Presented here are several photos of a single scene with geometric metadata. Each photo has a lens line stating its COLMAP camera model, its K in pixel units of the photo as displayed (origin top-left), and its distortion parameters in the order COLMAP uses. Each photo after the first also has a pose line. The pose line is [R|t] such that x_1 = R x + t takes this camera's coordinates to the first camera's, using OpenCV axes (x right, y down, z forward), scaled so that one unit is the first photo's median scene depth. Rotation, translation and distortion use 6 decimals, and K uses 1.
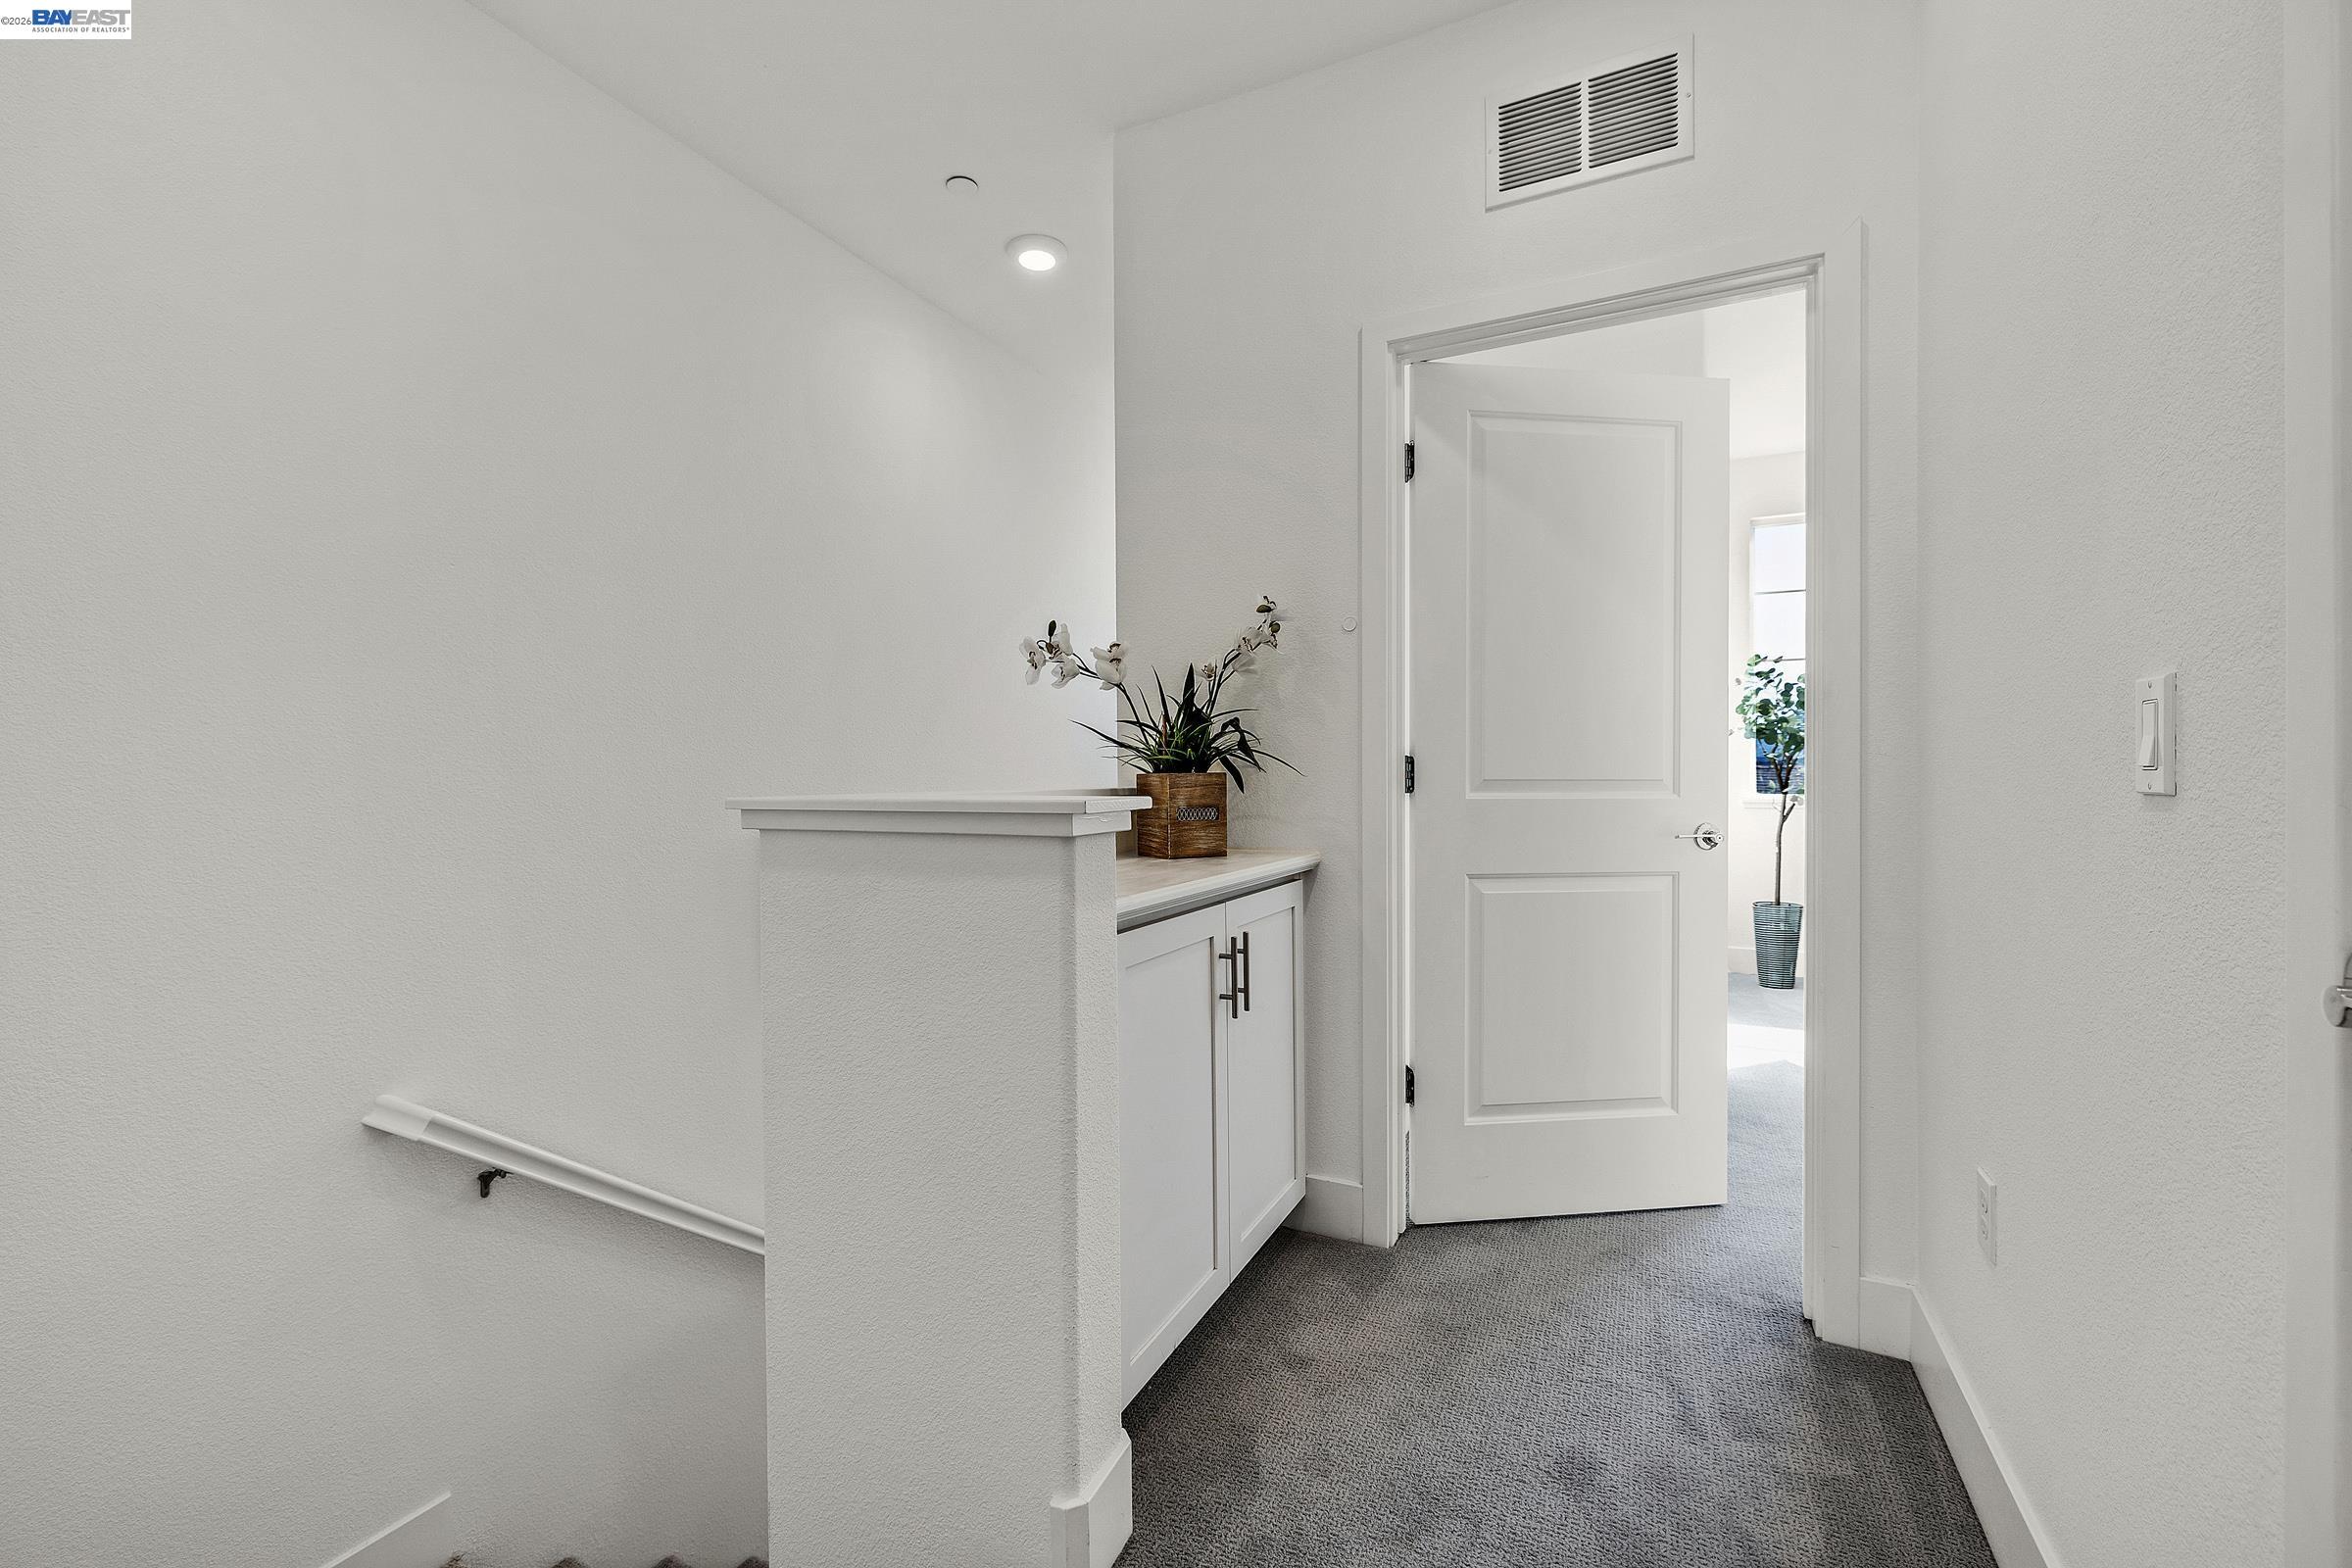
lens RADIAL K [[976.9, 0, 1175.3], [0, 976.9, 777.6], [0, 0, 1]] dist [0.000951, 0.000552]
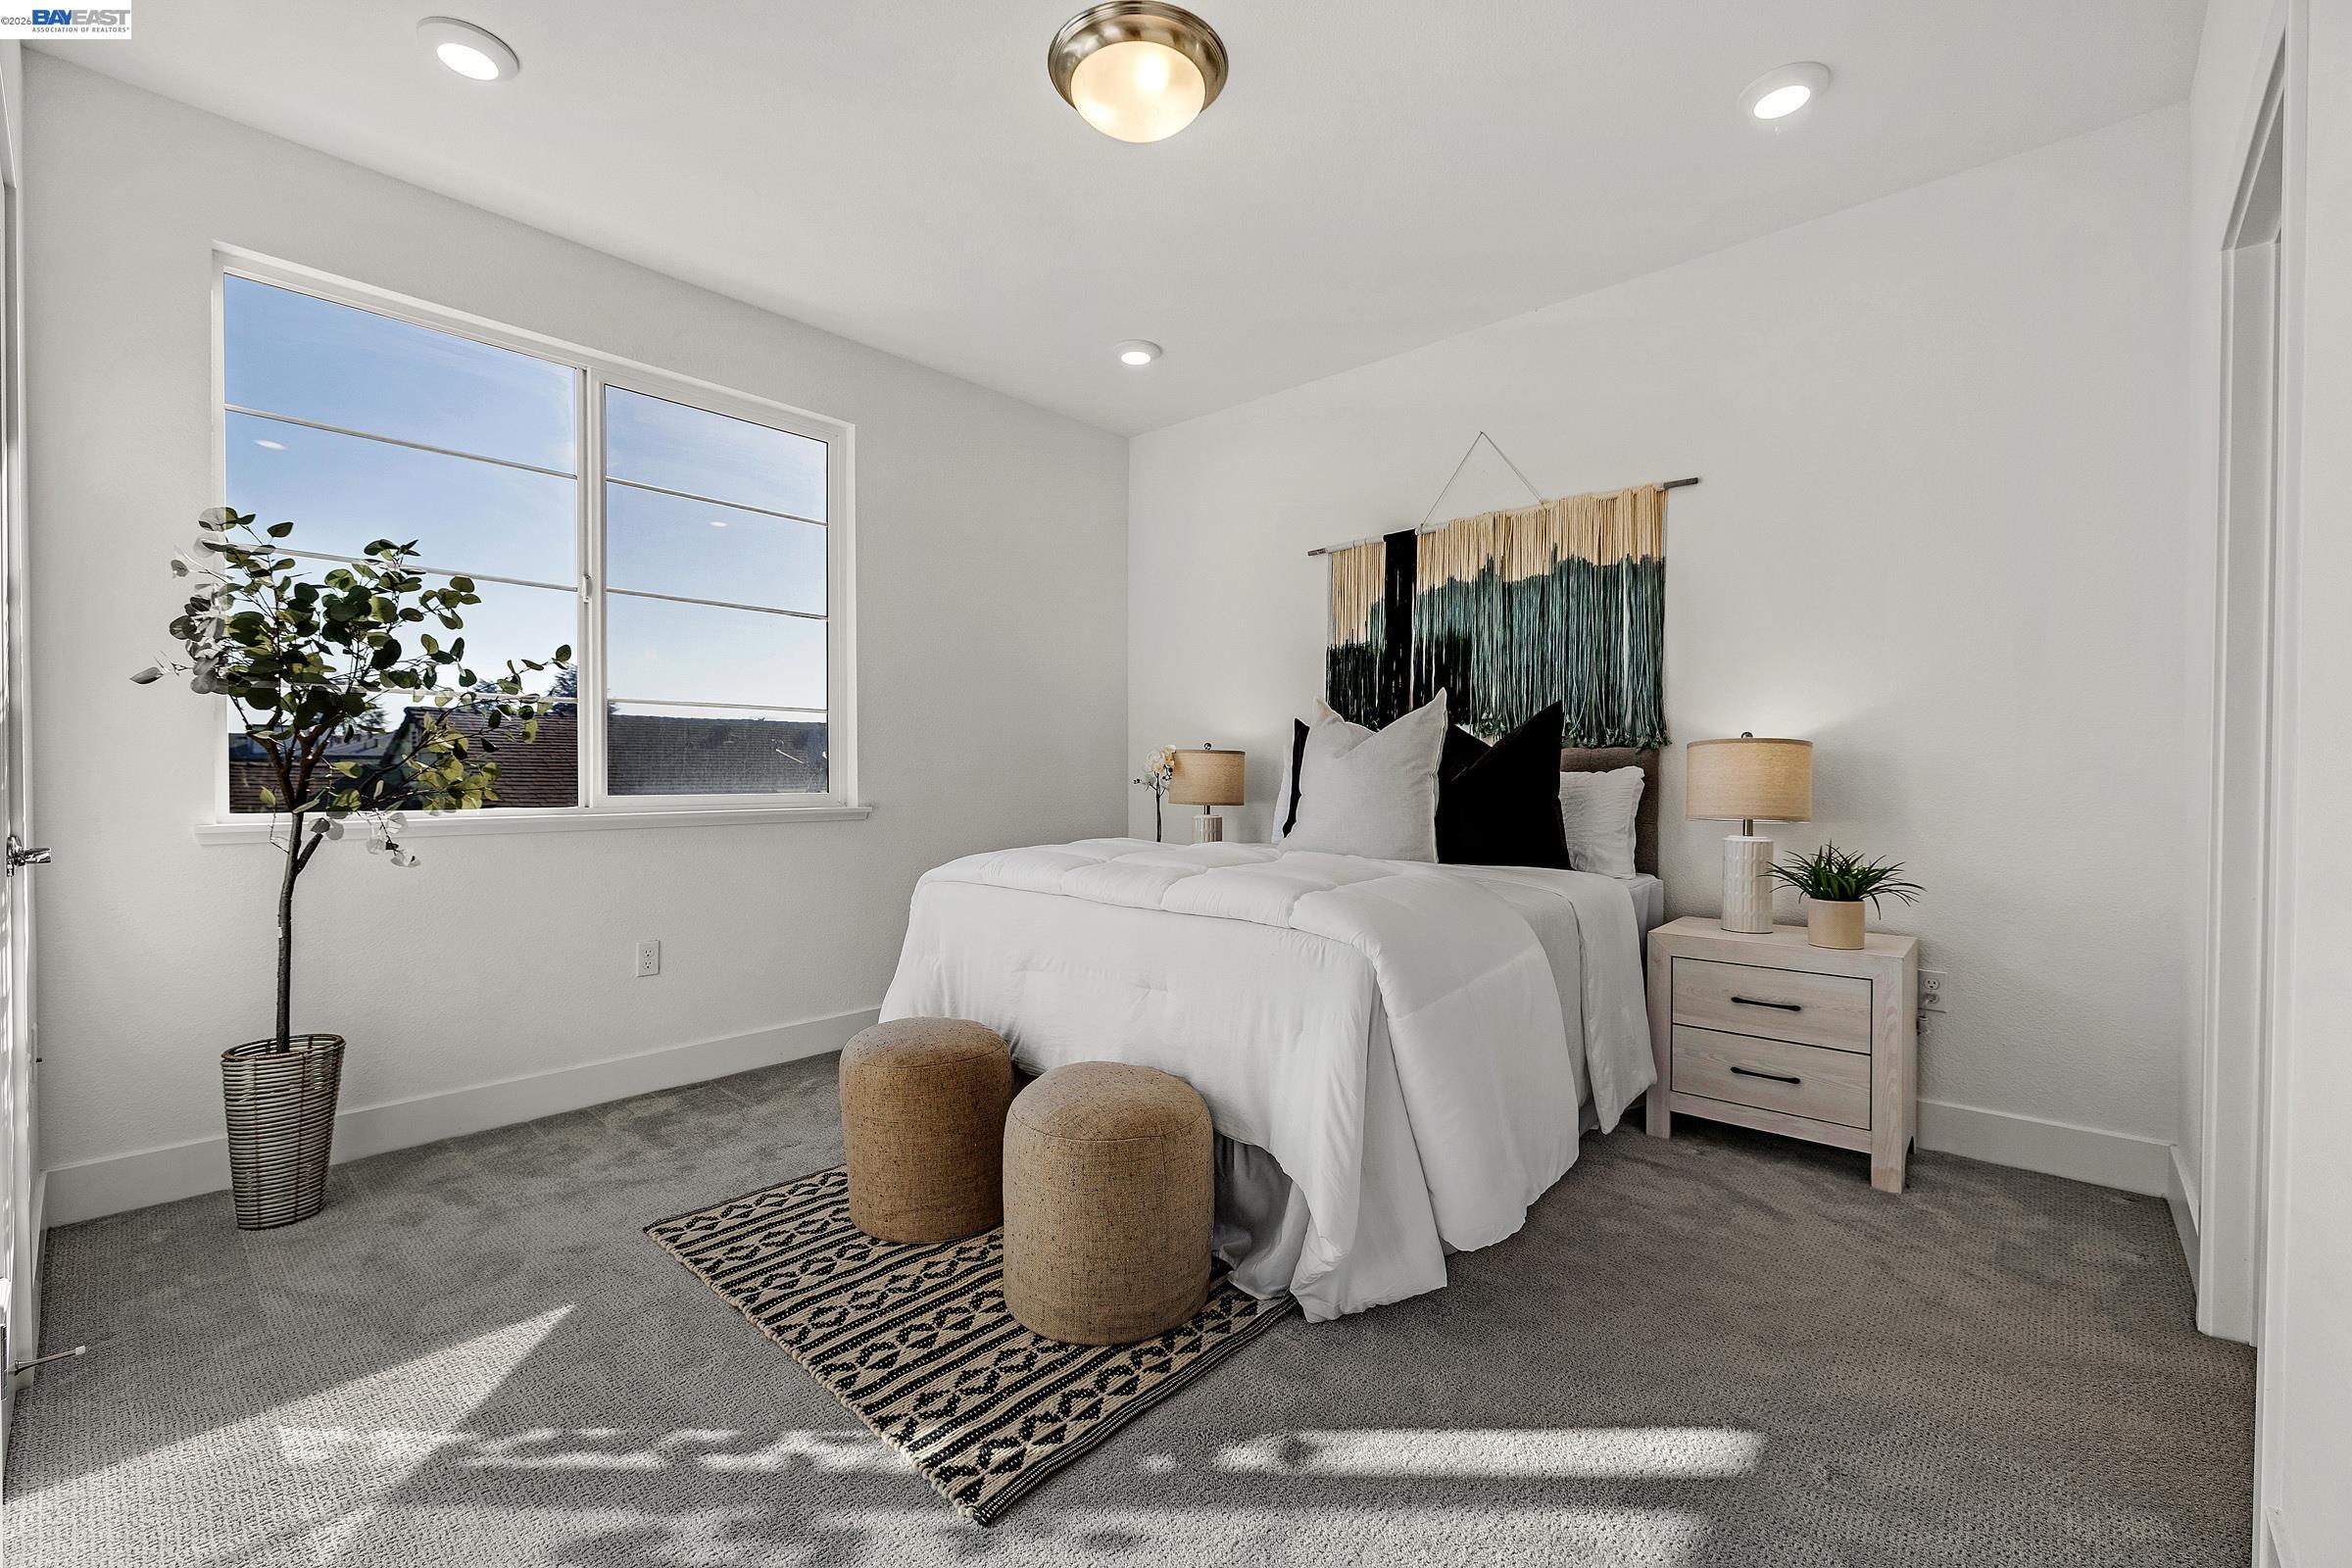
lens RADIAL K [[976.9, 0, 1168.9], [0, 976.9, 781.9], [0, 0, 1]] dist [0.000951, 0.000552]
pose [[0.277197, -0.004721, 0.960801, 0.279167], [0.003743, 0.999986, 0.003834, 0.000001], [-0.960806, 0.002533, 0.277211, 0.453594]]
